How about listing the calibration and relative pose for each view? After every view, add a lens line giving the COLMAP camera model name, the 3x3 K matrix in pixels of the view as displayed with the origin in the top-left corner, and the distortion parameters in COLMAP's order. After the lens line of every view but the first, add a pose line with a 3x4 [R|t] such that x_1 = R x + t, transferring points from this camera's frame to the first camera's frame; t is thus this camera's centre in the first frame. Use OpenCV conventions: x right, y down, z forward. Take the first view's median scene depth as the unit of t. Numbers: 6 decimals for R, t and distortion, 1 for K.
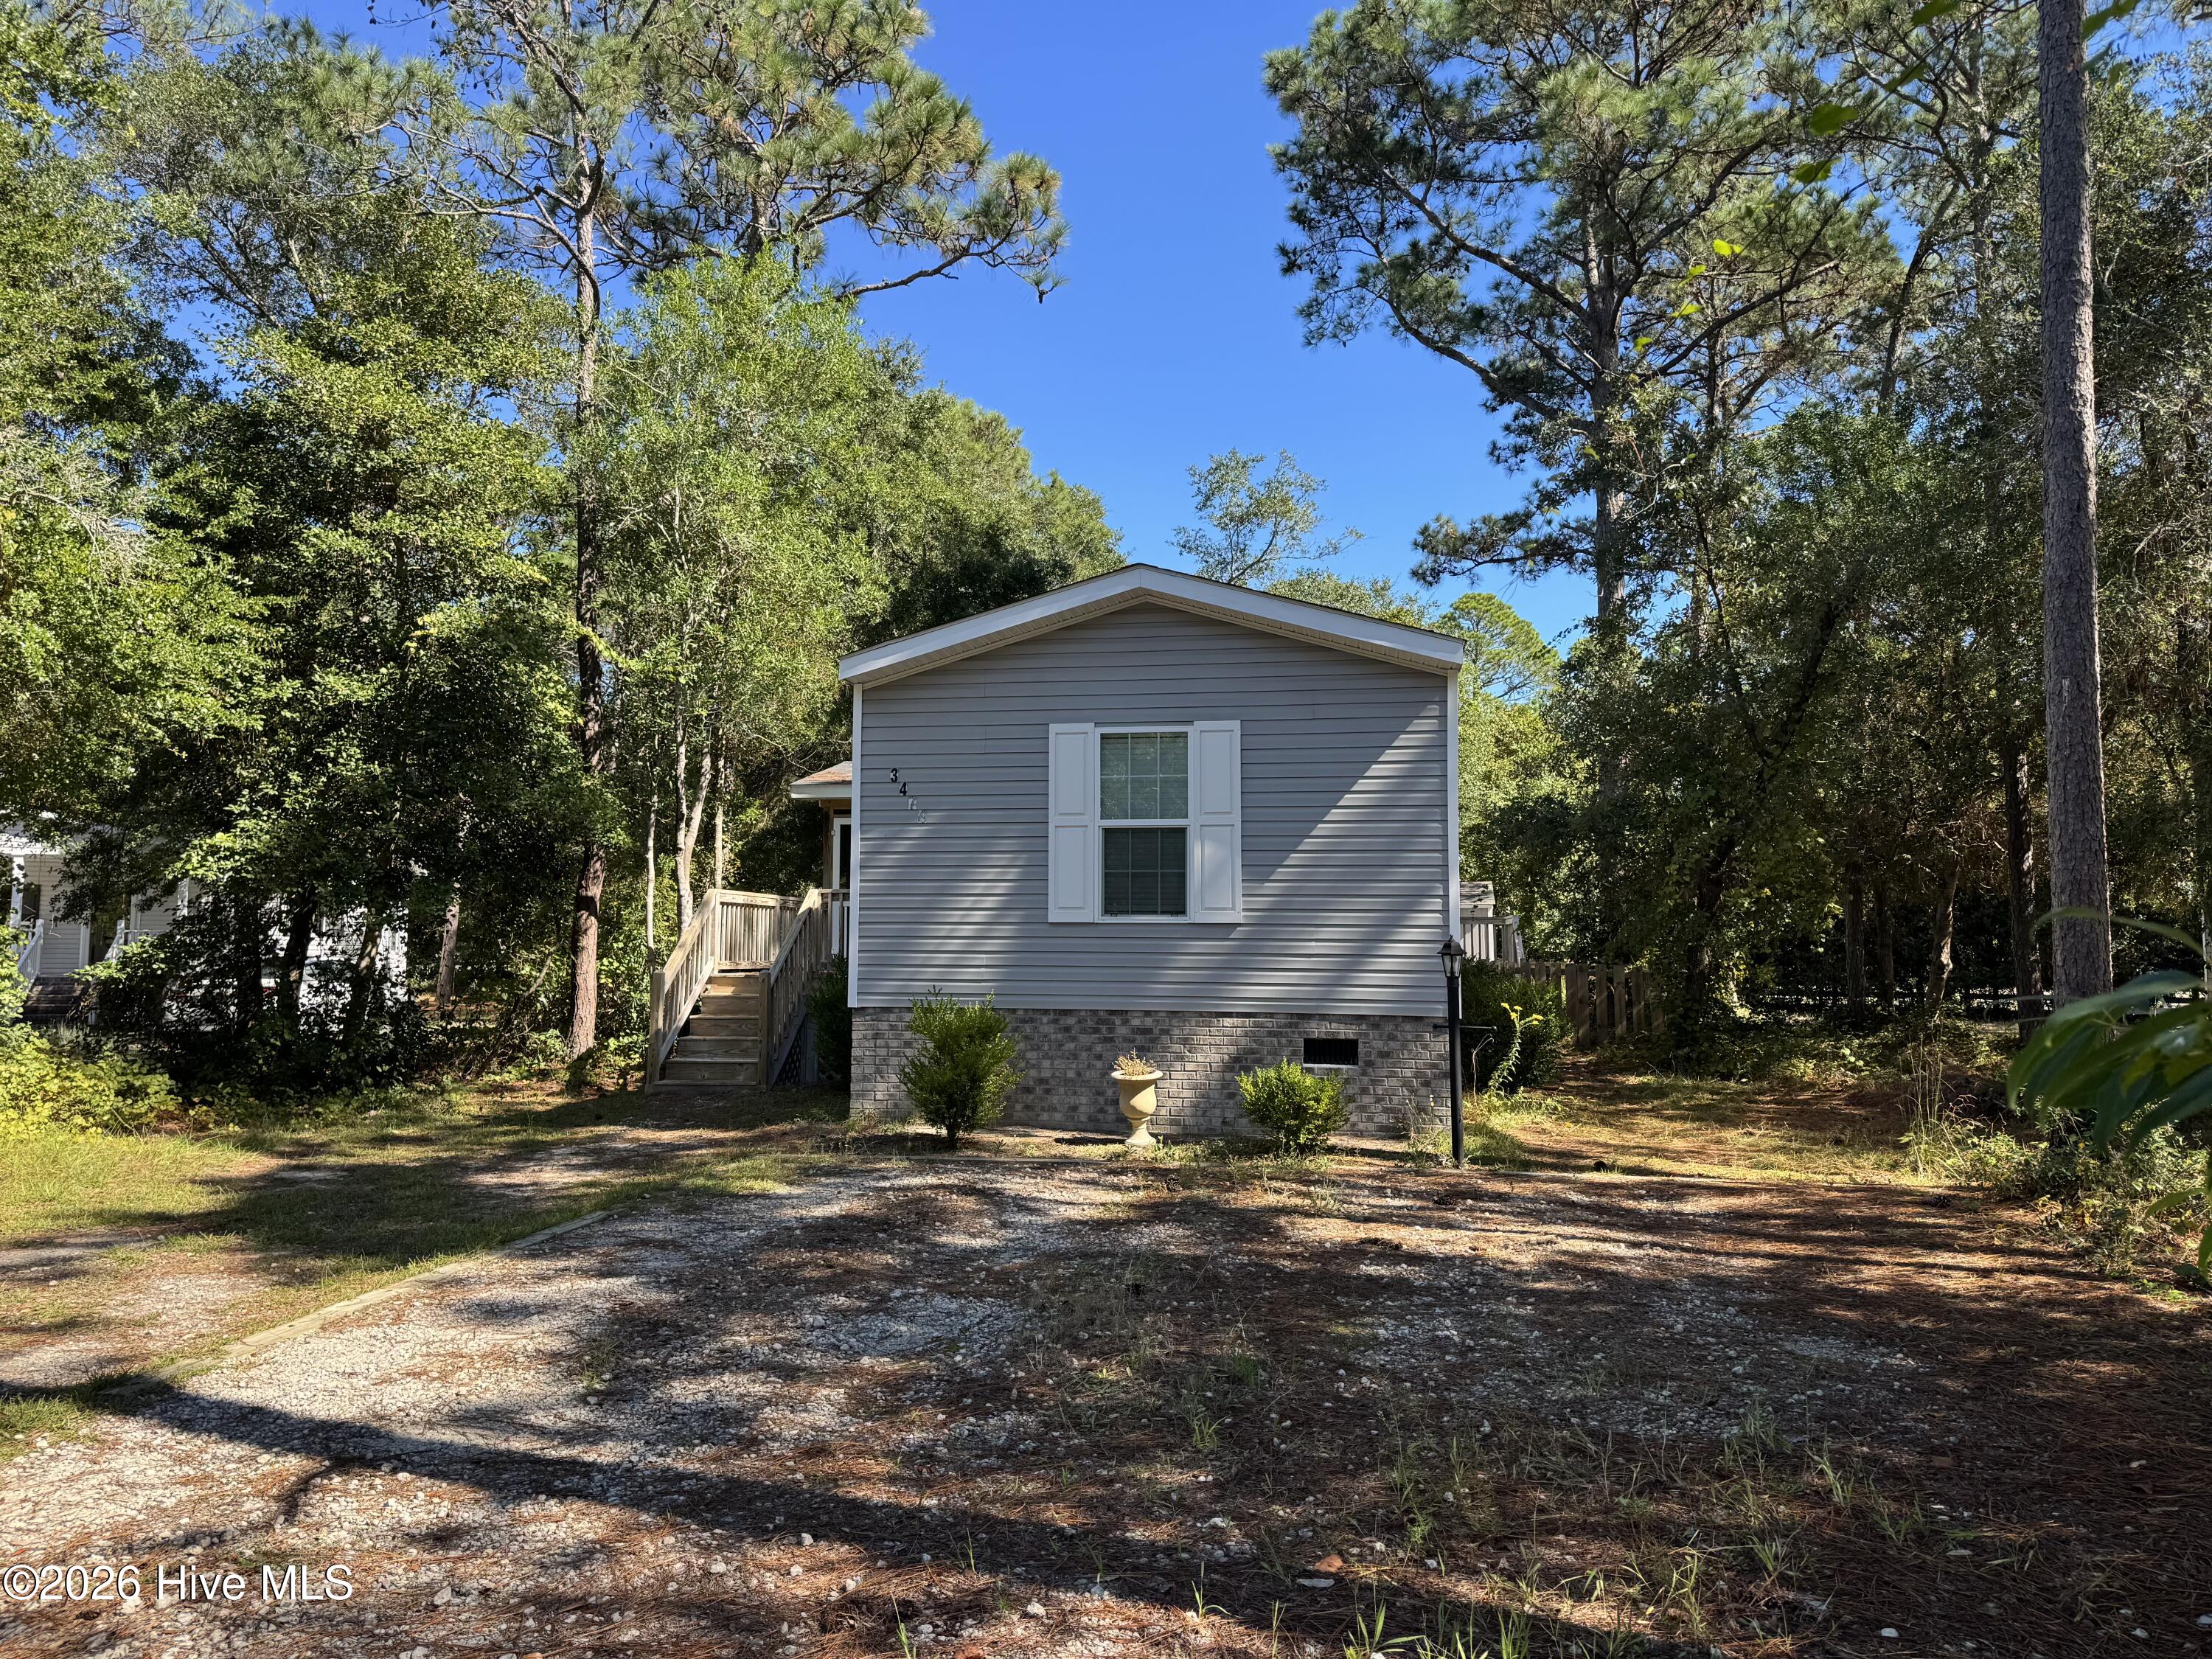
lens RADIAL K [[1549.4, 0, 1106.8], [0, 1549.4, 836.3], [0, 0, 1]] dist [0.019717, -0.023555]
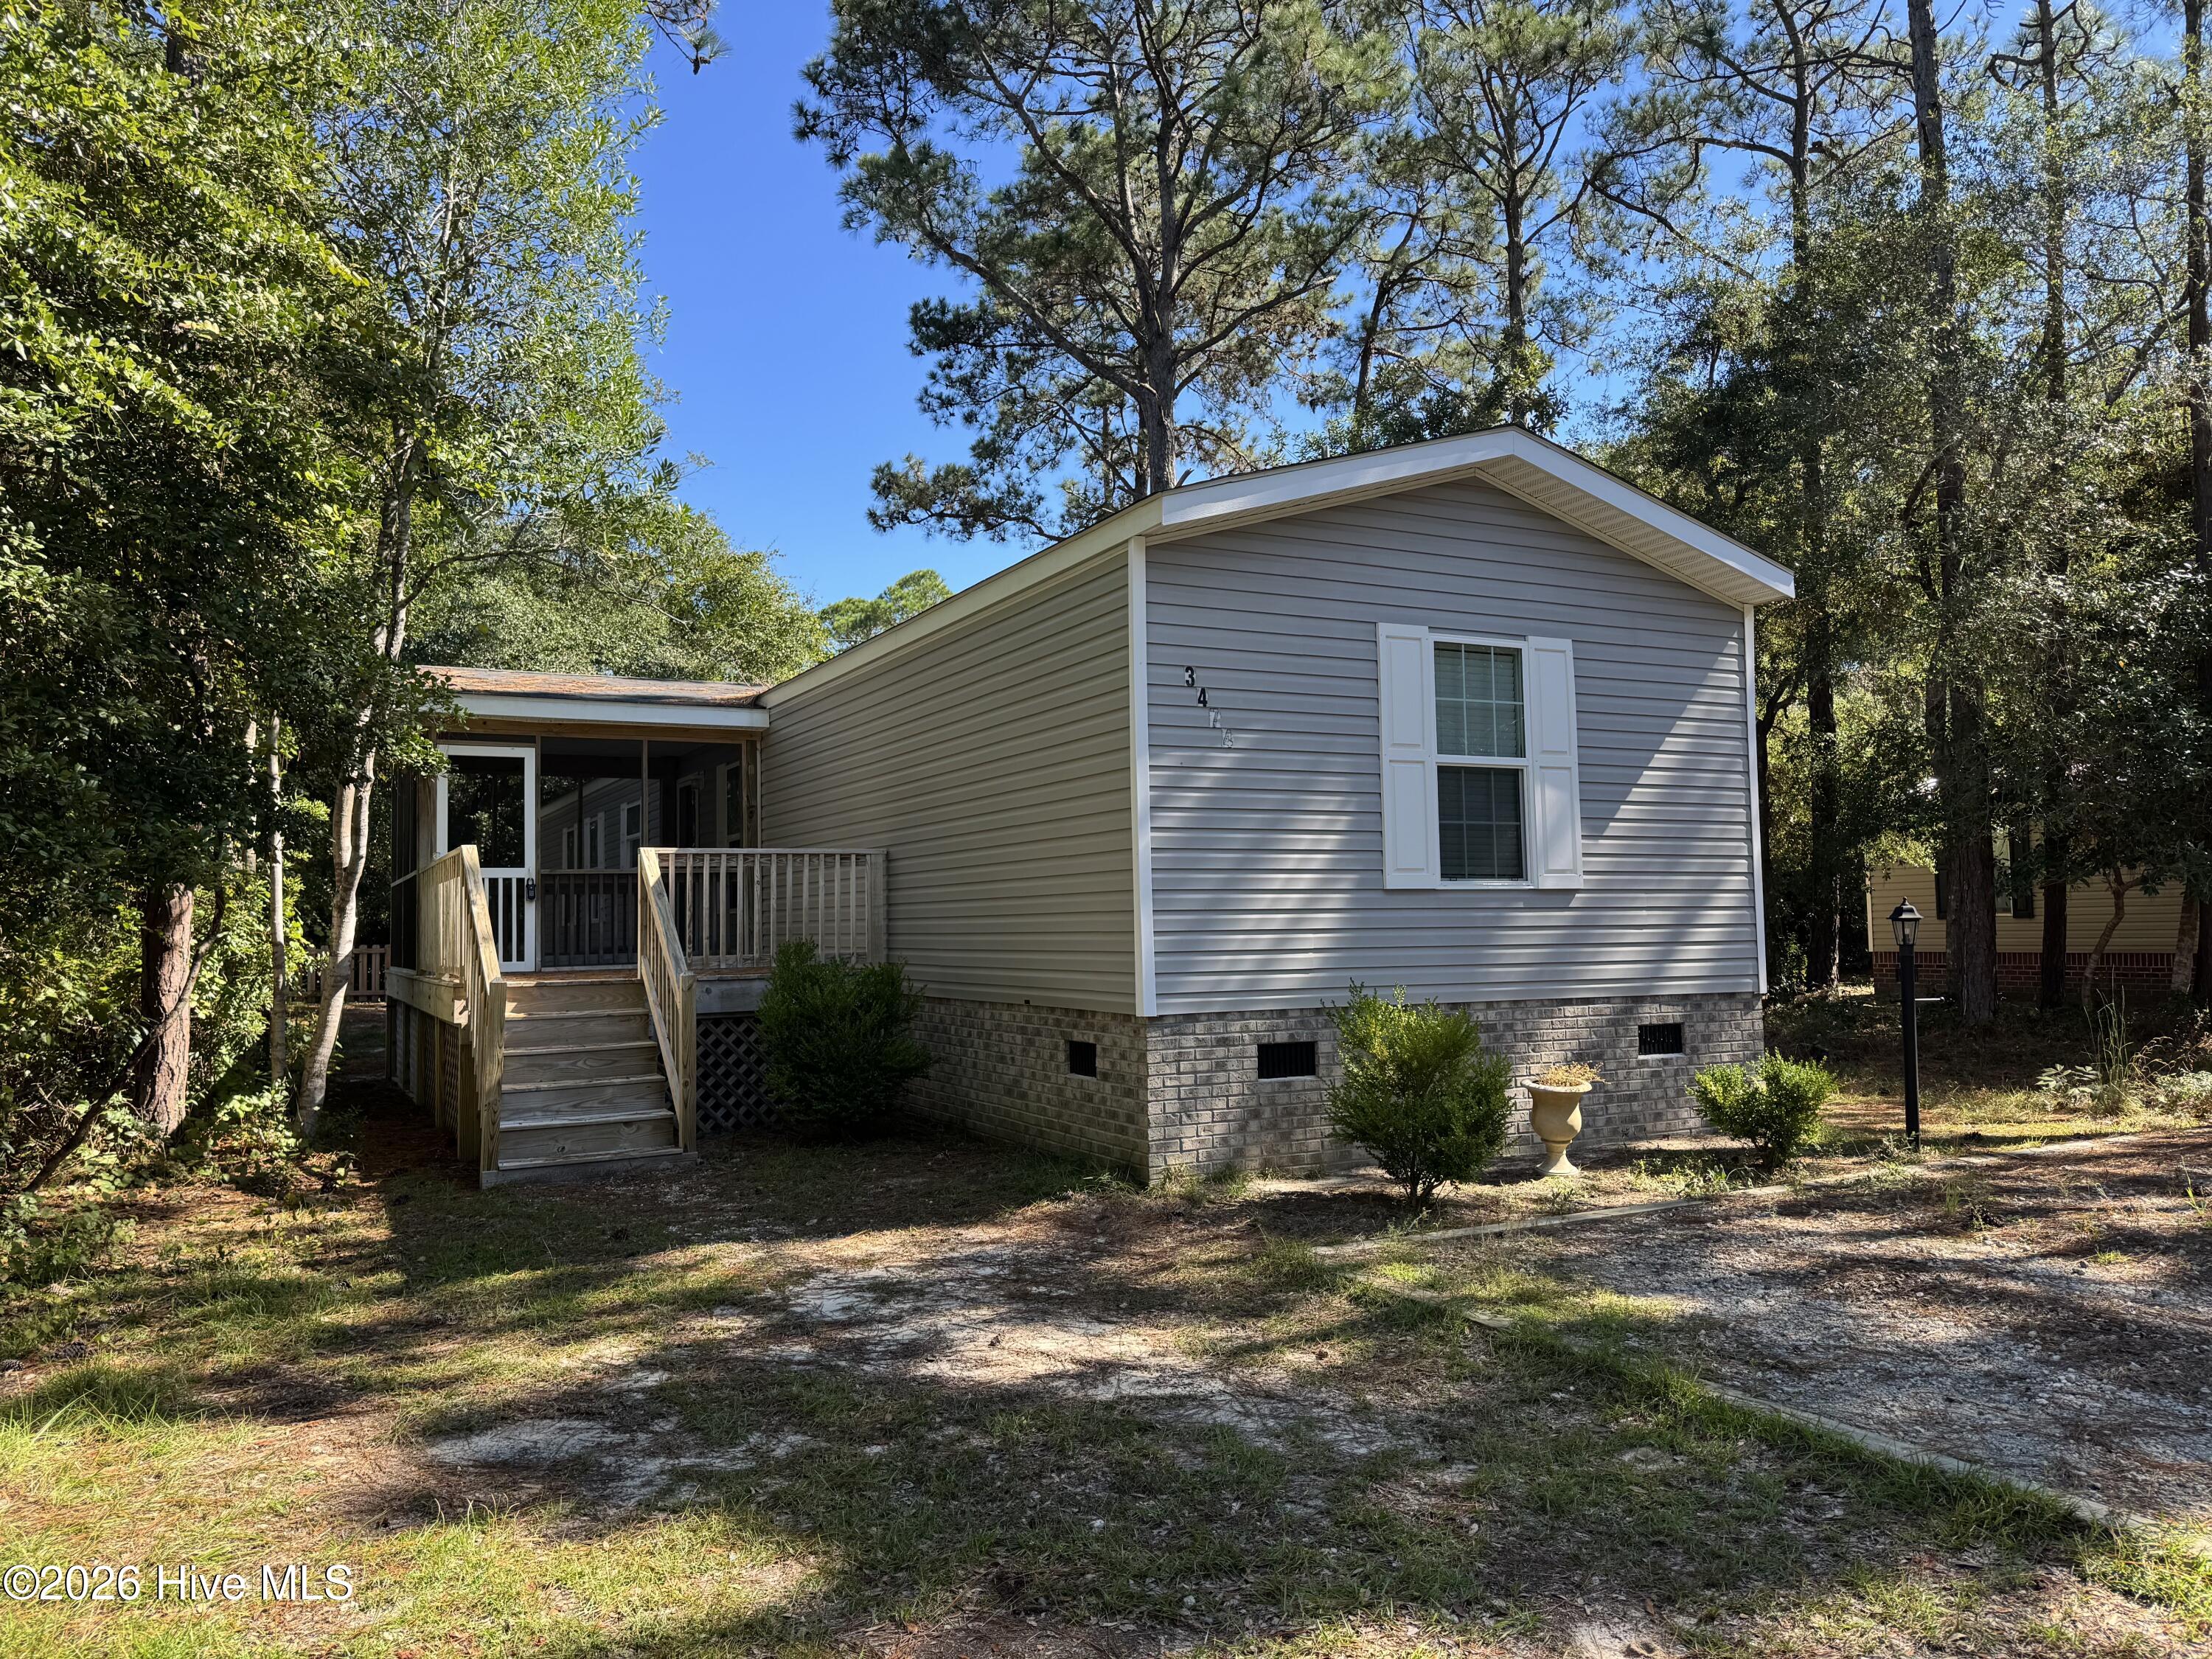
lens RADIAL K [[1526.3, 0, 1100.9], [0, 1526.3, 834.2], [0, 0, 1]] dist [0.066962, -0.000842]
pose [[0.809817, 0.016045, 0.586463, -0.580095], [-0.023589, 0.999708, 0.005222, 0.028659], [-0.586208, -0.018063, 0.809959, 0.484795]]
